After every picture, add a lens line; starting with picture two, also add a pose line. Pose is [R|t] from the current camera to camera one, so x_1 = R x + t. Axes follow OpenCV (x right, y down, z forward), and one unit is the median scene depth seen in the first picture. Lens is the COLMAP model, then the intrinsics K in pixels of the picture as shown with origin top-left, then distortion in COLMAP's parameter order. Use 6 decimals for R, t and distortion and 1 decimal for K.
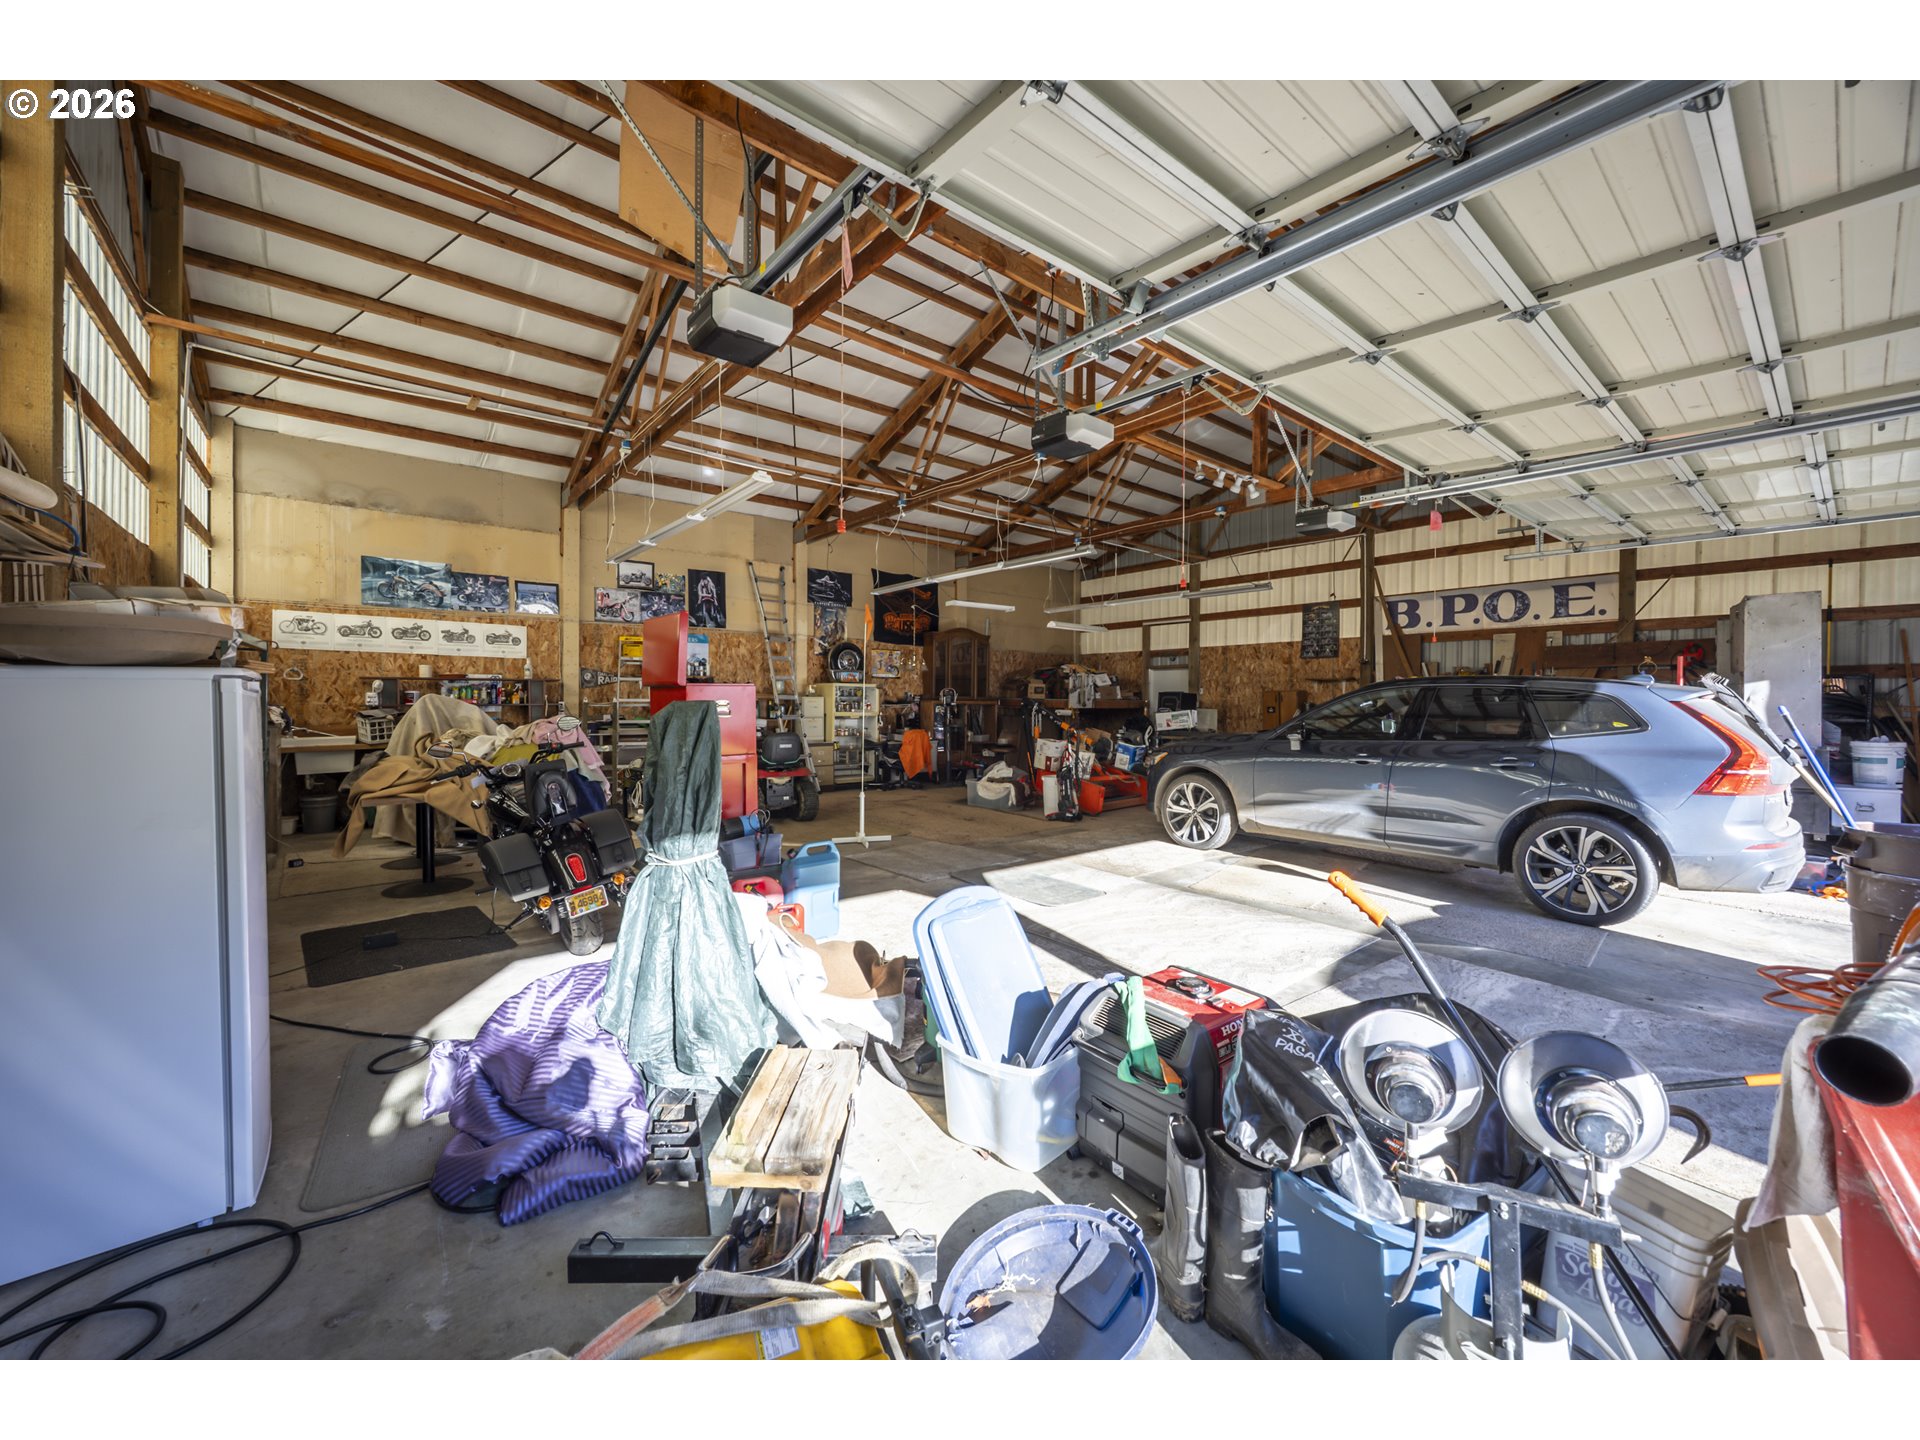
lens RADIAL K [[743.6, 0, 960.0], [0, 743.6, 720.0], [0, 0, 1]] dist [0.011291, 0.000127]
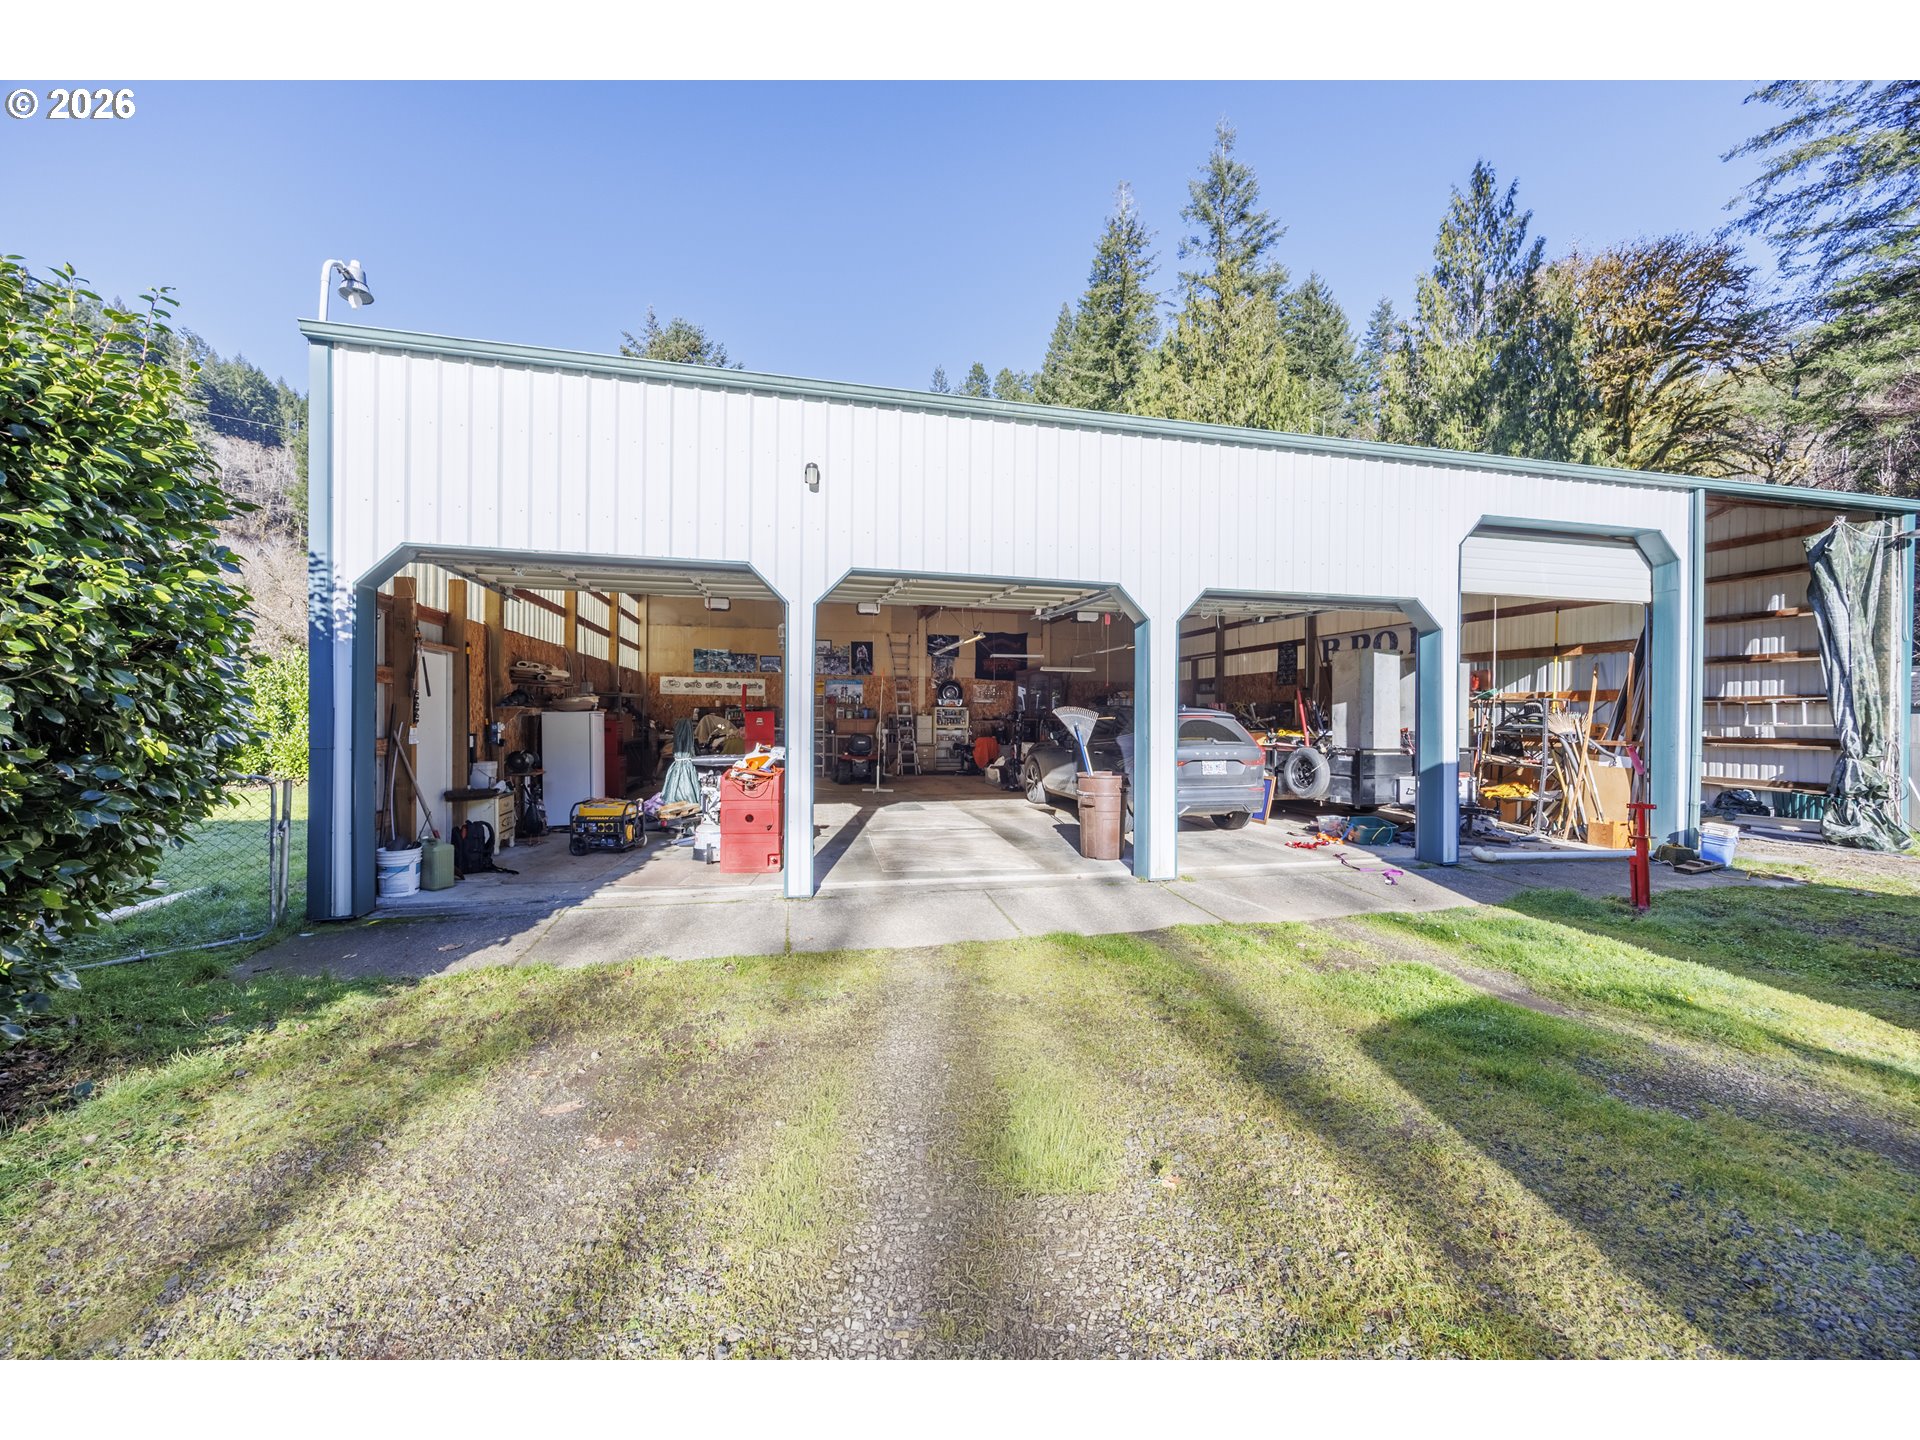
lens RADIAL K [[743.6, 0, 960.0], [0, 743.6, 720.0], [0, 0, 1]] dist [0.011291, 0.000127]
pose [[0.908748, -0.000341, -0.417345, 0.568258], [-0.010644, 0.999655, -0.023994, 0.015645], [0.417210, 0.026247, 0.908431, -0.437169]]
